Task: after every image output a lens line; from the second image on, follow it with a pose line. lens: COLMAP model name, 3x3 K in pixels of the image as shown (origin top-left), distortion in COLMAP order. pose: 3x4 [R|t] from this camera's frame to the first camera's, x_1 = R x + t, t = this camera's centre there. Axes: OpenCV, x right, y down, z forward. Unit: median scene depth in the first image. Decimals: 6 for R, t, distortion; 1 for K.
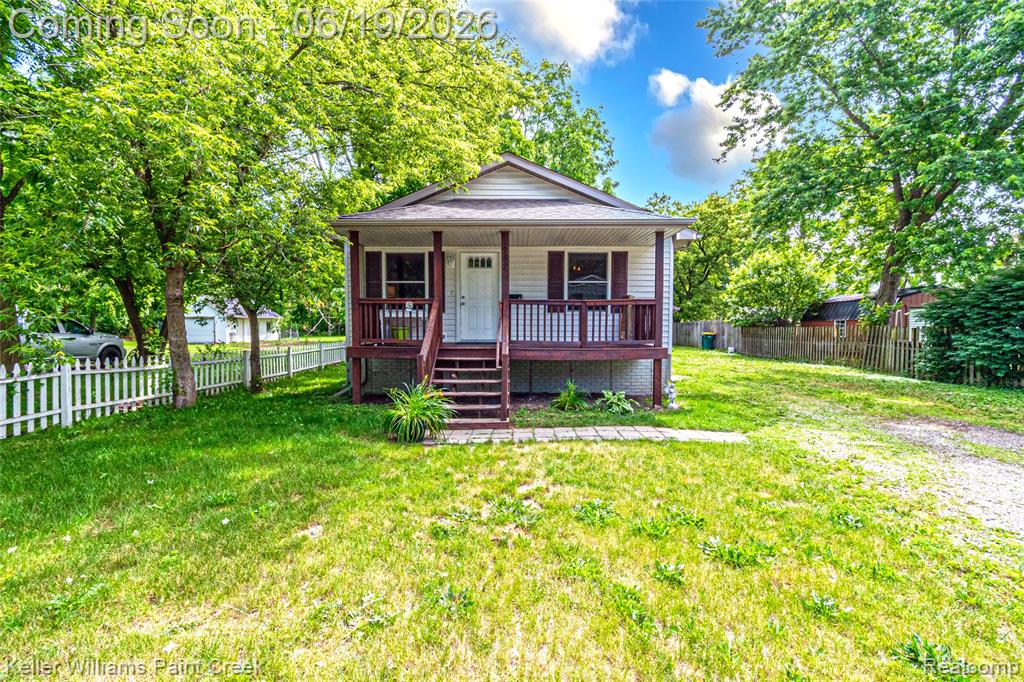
lens RADIAL K [[454.1, 0, 512.0], [0, 454.1, 341.0], [0, 0, 1]] dist [-0.001309, -0.000231]
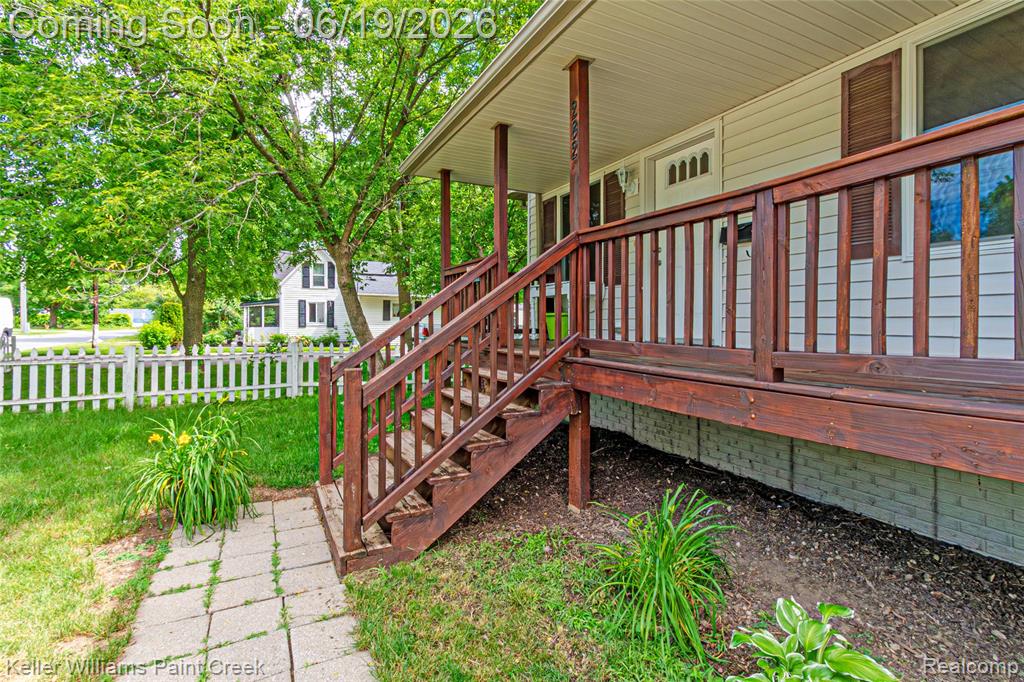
lens RADIAL K [[472.1, 0, 498.5], [0, 472.1, 321.7], [0, 0, 1]] dist [-0.002153, -0.000245]
pose [[0.450567, -0.002214, -0.892740, 0.275702], [-0.022119, 0.999662, -0.013643, -0.007619], [0.892469, 0.025894, 0.450366, 0.633685]]
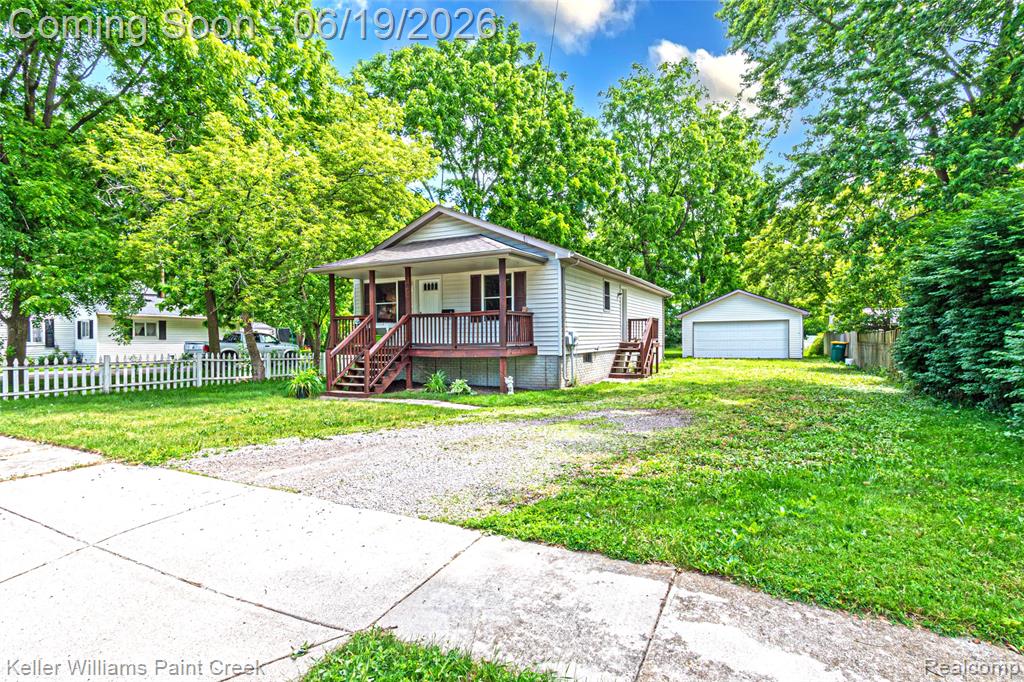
lens RADIAL K [[503.5, 0, 512.0], [0, 503.5, 341.0], [0, 0, 1]] dist [0.000258, 0.000060]
pose [[0.888518, -0.006013, -0.458803, 0.852597], [-0.003456, 0.999798, -0.019797, 0.018837], [0.458829, 0.019175, 0.888318, -0.223025]]
